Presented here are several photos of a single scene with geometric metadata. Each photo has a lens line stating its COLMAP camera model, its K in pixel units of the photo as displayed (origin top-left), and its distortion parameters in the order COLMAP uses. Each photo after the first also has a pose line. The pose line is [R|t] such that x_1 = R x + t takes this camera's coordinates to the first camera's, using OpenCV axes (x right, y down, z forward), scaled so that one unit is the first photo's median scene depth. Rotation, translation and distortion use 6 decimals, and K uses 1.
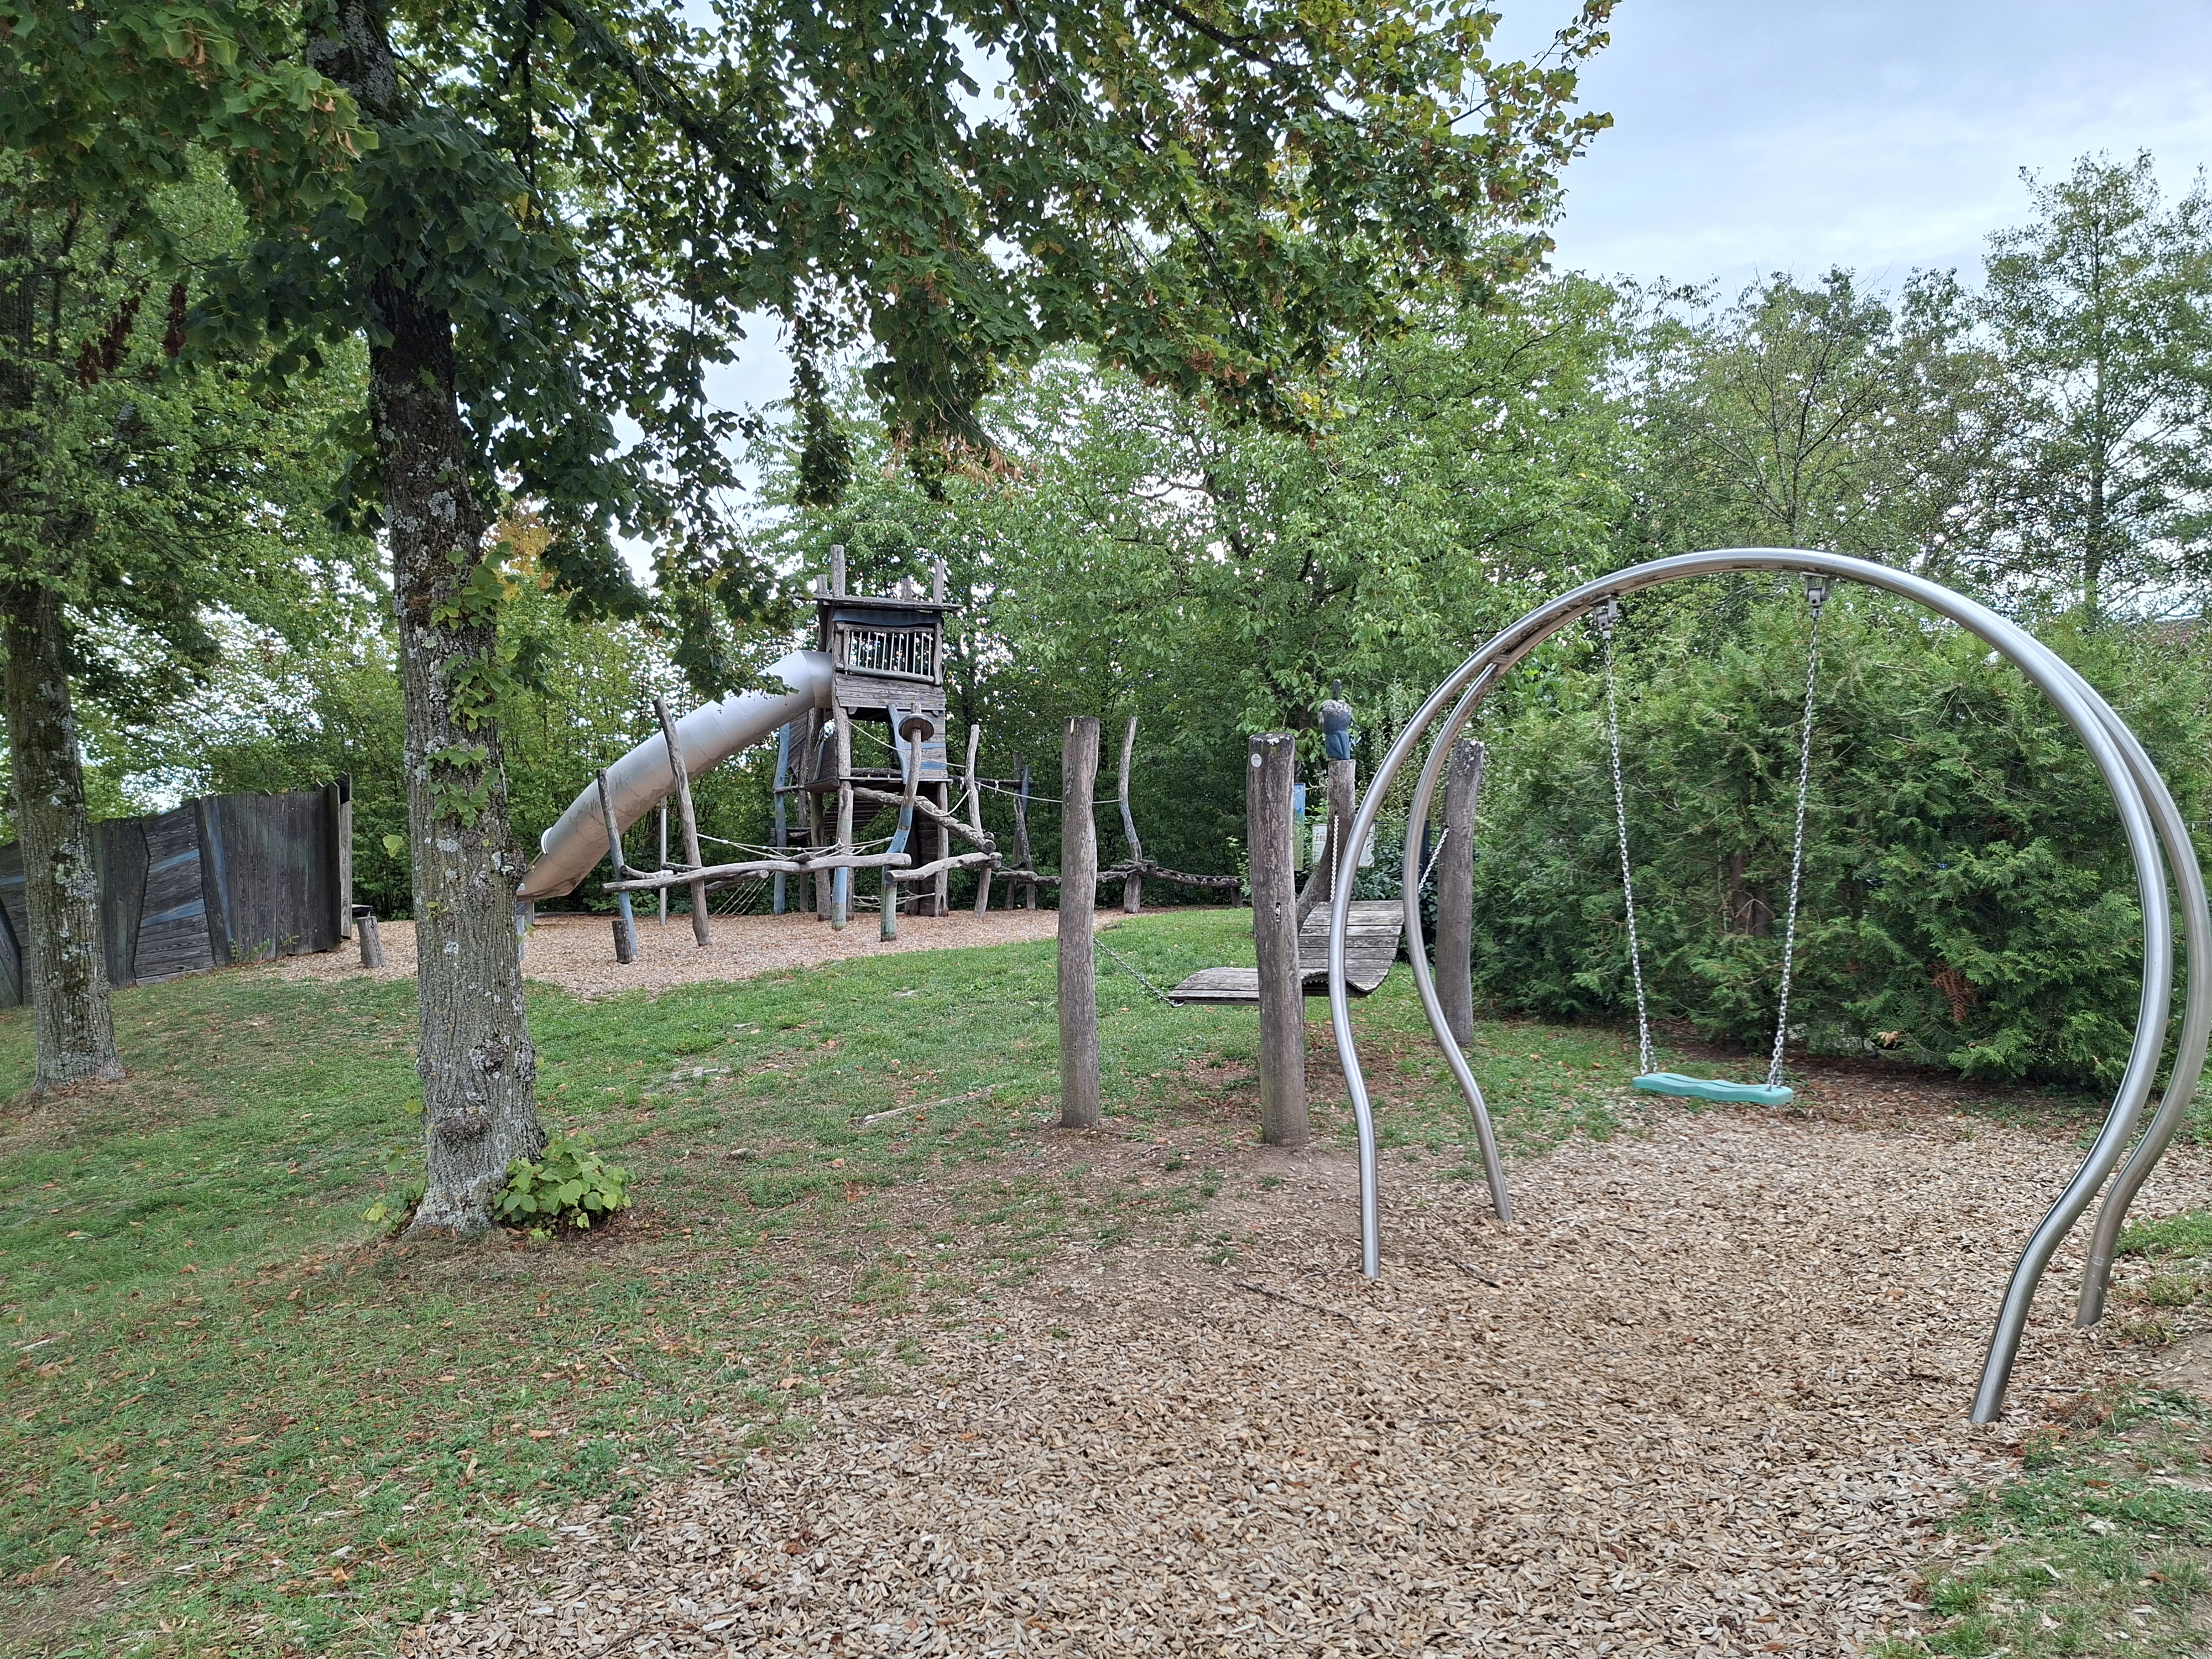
lens RADIAL K [[1216.7, 0, 1106.0], [0, 1216.7, 829.5], [0, 0, 1]] dist [-0.038171, -0.000204]
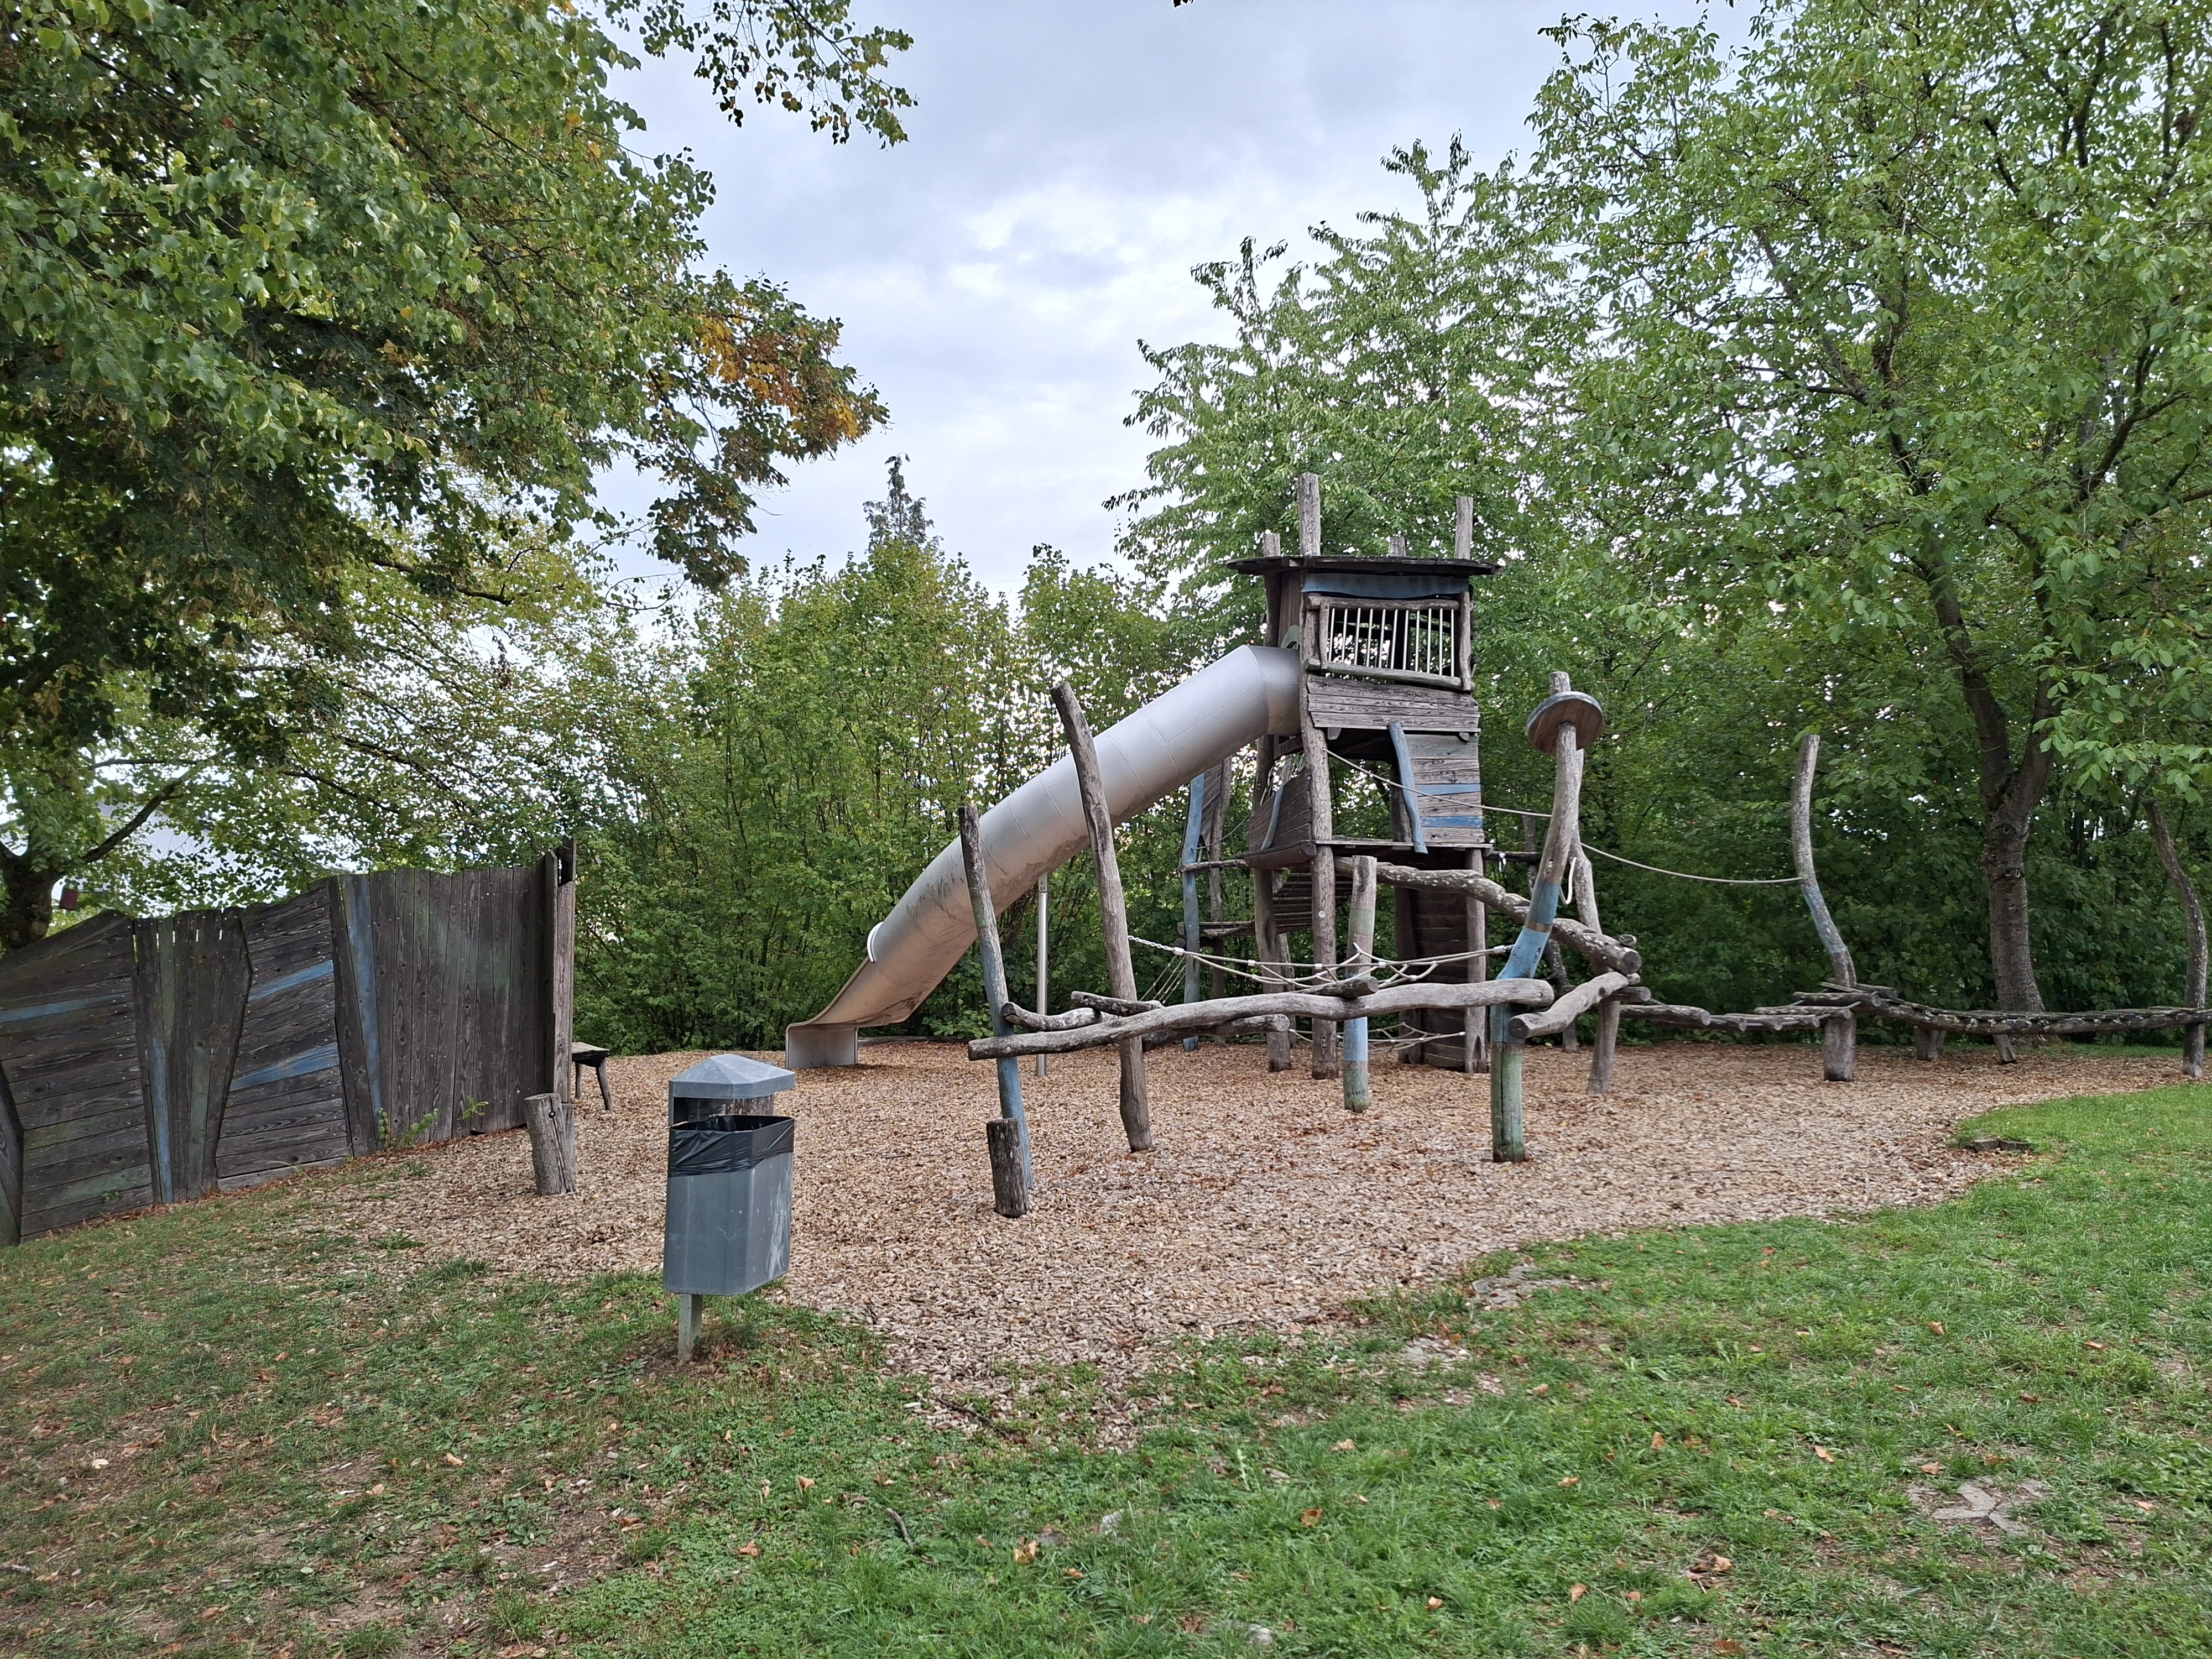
lens RADIAL K [[1474.2, 0, 1106.0], [0, 1474.2, 829.5], [0, 0, 1]] dist [0.042915, -0.000110]
pose [[0.959749, -0.016457, -0.280378, -0.110696], [-0.001333, 0.998004, -0.063144, -0.001820], [0.280857, 0.060976, 0.957811, 0.249825]]
